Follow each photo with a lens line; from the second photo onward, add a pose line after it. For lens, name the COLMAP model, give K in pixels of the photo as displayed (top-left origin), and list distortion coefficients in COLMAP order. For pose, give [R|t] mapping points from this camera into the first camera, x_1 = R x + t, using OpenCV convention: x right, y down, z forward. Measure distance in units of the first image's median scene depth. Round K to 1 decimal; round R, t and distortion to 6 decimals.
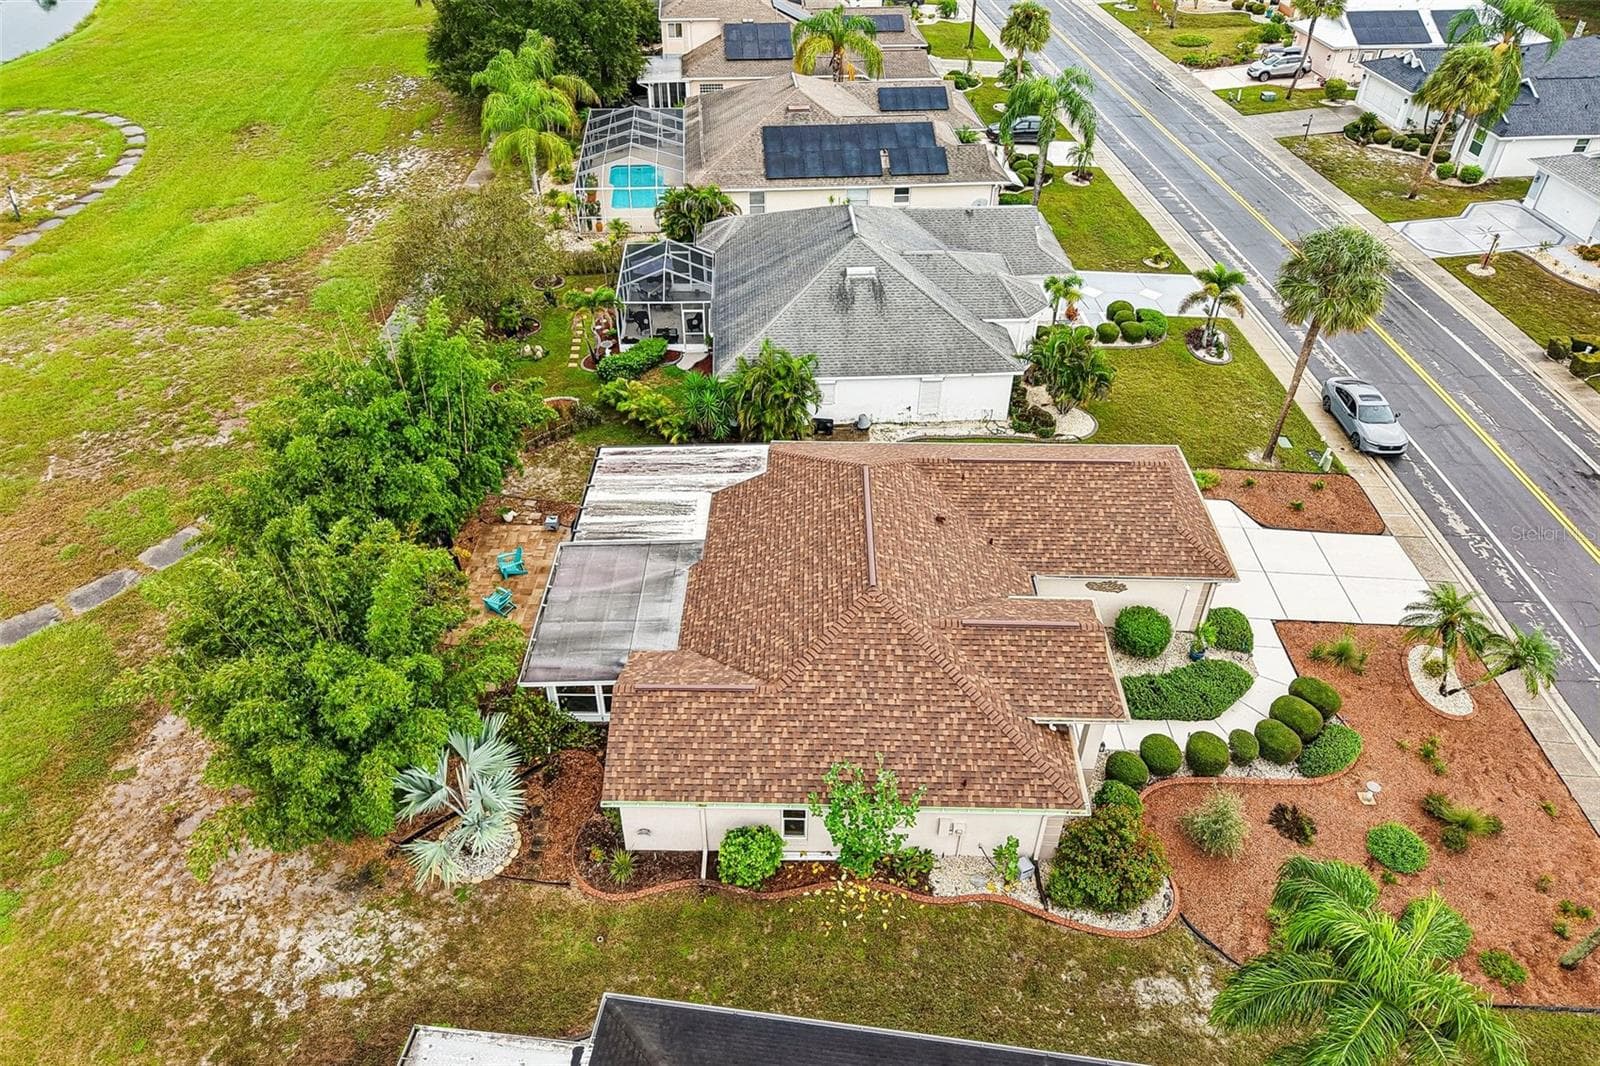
lens RADIAL K [[1063.5, 0, 807.4], [0, 1063.5, 533.8], [0, 0, 1]] dist [0.058962, -0.070214]
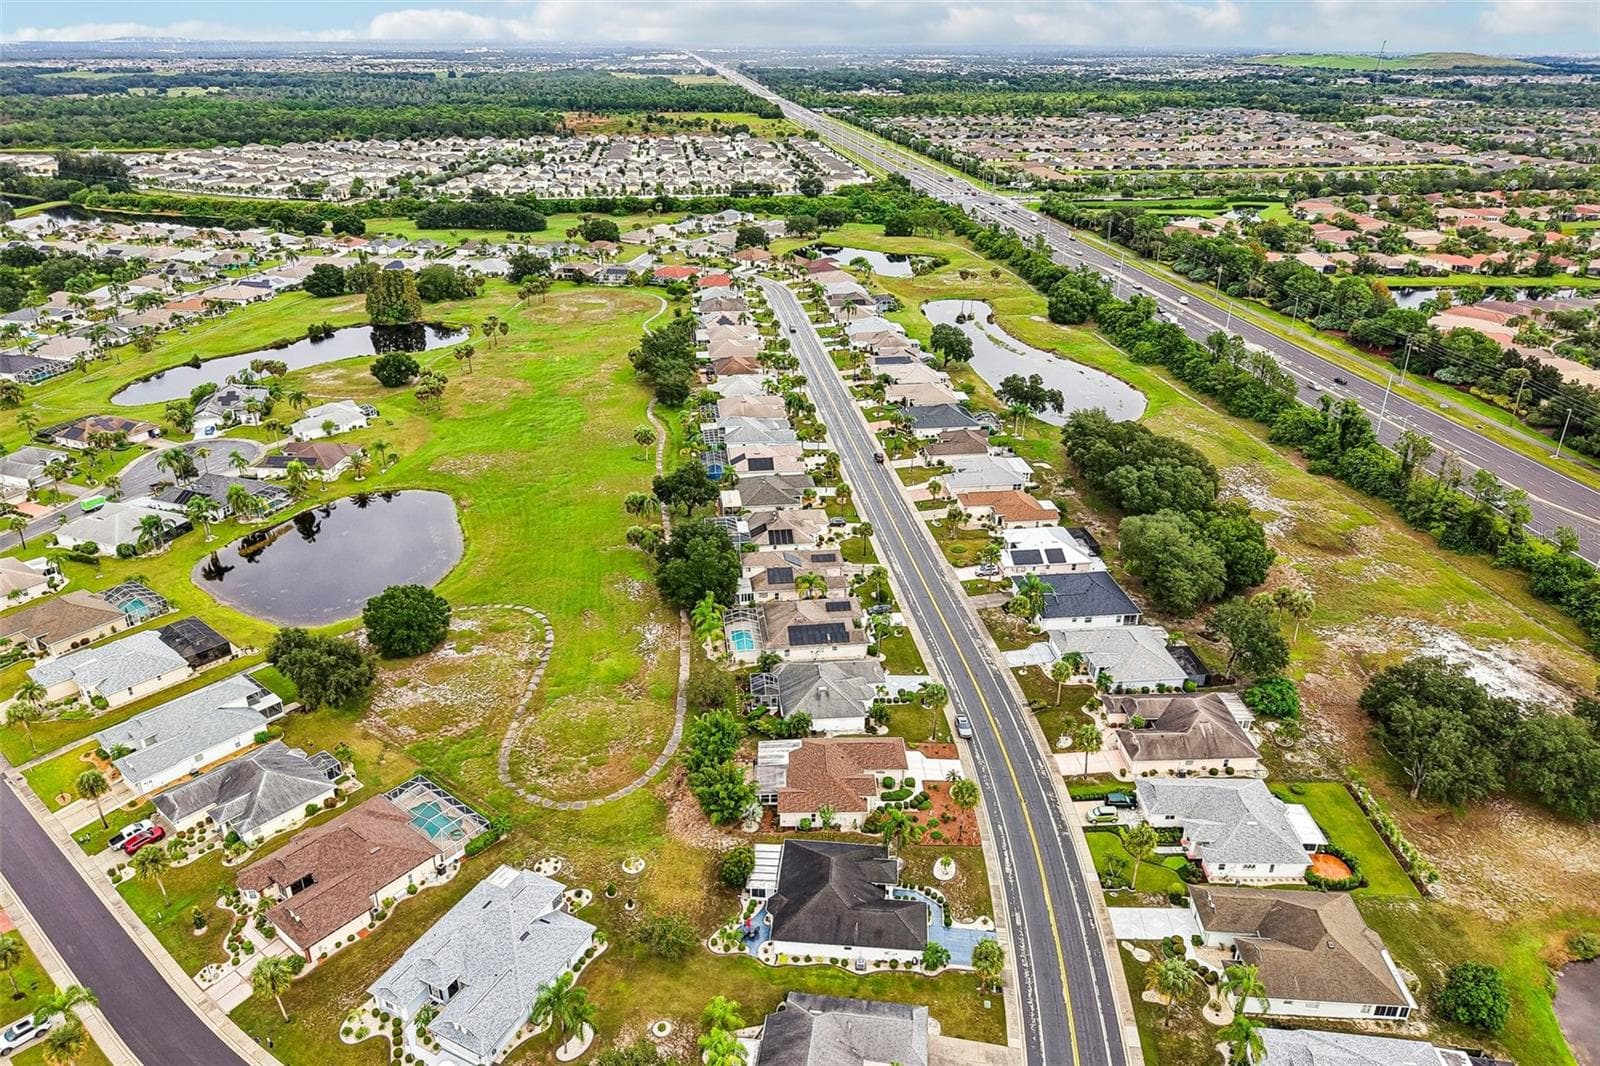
lens RADIAL K [[737.4, 0, 800.0], [0, 737.4, 533.0], [0, 0, 1]] dist [-0.005570, 0.001788]
pose [[0.999601, -0.016788, 0.022697, -0.081062], [0.023223, 0.946124, -0.322970, 0.068708], [-0.016052, 0.323369, 0.946137, -1.680473]]
